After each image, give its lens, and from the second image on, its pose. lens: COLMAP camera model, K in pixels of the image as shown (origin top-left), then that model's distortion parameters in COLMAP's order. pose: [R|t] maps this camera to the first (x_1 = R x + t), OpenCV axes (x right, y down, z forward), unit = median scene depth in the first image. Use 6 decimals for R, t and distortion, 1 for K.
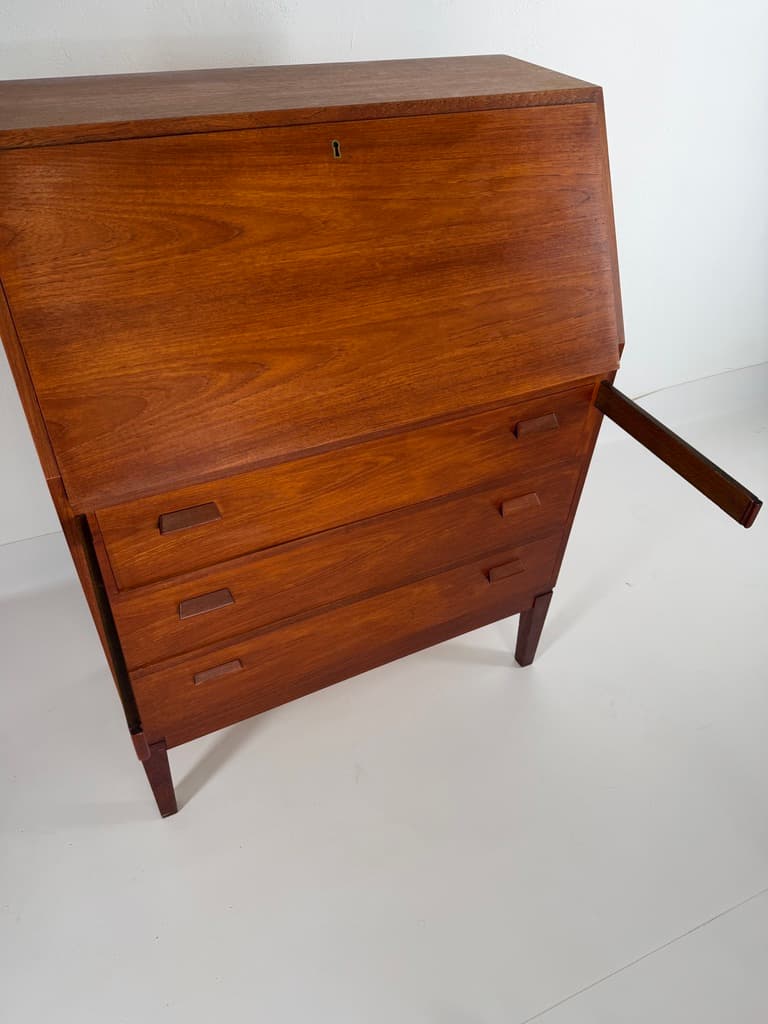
lens RADIAL K [[714.2, 0, 386.5], [0, 714.2, 516.8], [0, 0, 1]] dist [0.105985, -0.185428]
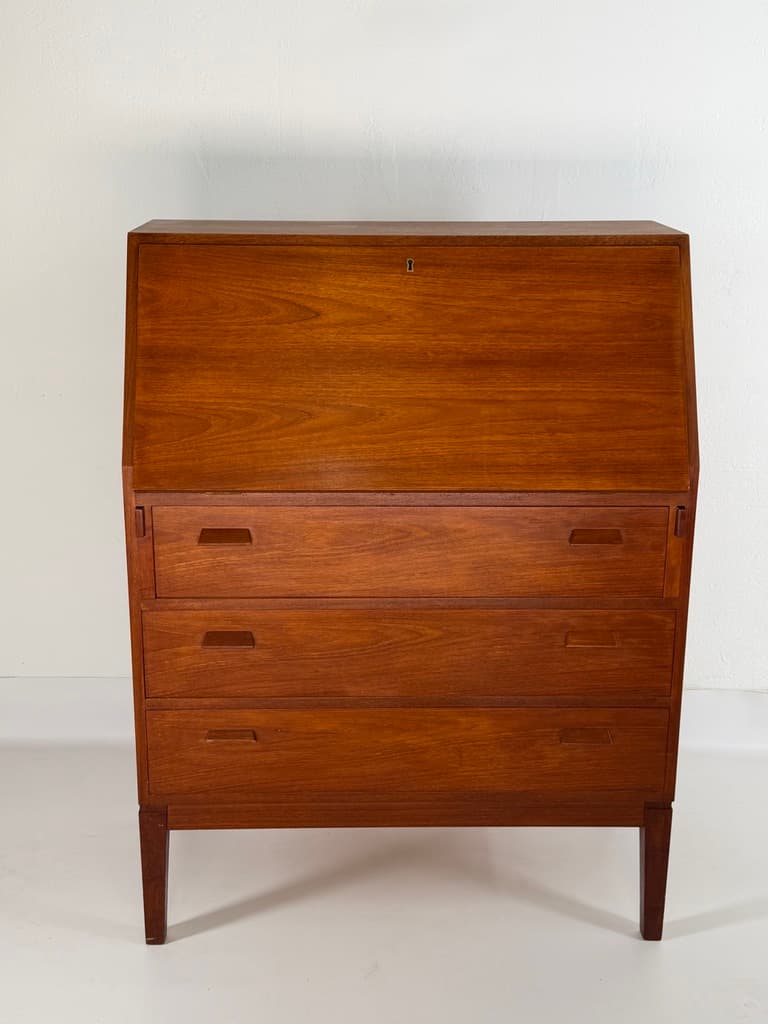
lens RADIAL K [[1278.2, 0, 384.0], [0, 1278.2, 512.0], [0, 0, 1]] dist [0.134647, -0.005824]
pose [[0.903803, 0.096572, -0.416911, 0.762241], [-0.260271, 0.897364, -0.356367, 0.598058], [0.339705, 0.430595, 0.836175, -0.600362]]
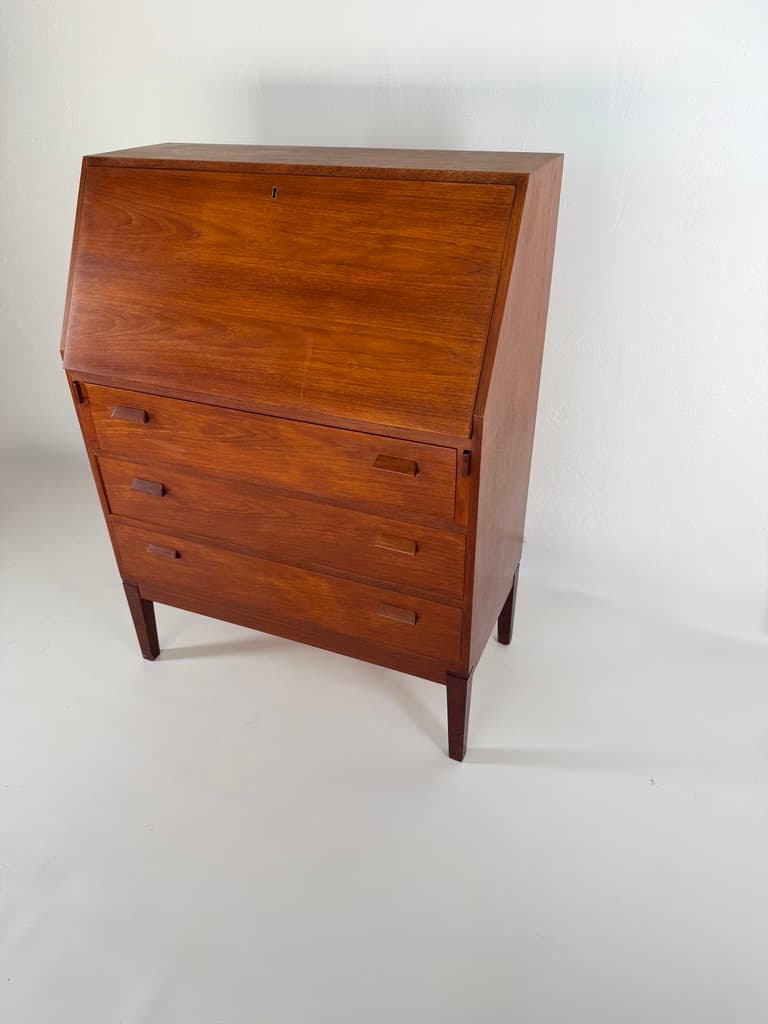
lens RADIAL K [[713.7, 0, 384.4], [0, 713.7, 518.7], [0, 0, 1]] dist [0.182740, -0.409690]
pose [[0.644942, 0.370471, -0.668432, 1.094887], [-0.471421, 0.881269, 0.033578, -0.098427], [0.601508, 0.293457, 0.743015, 0.256155]]
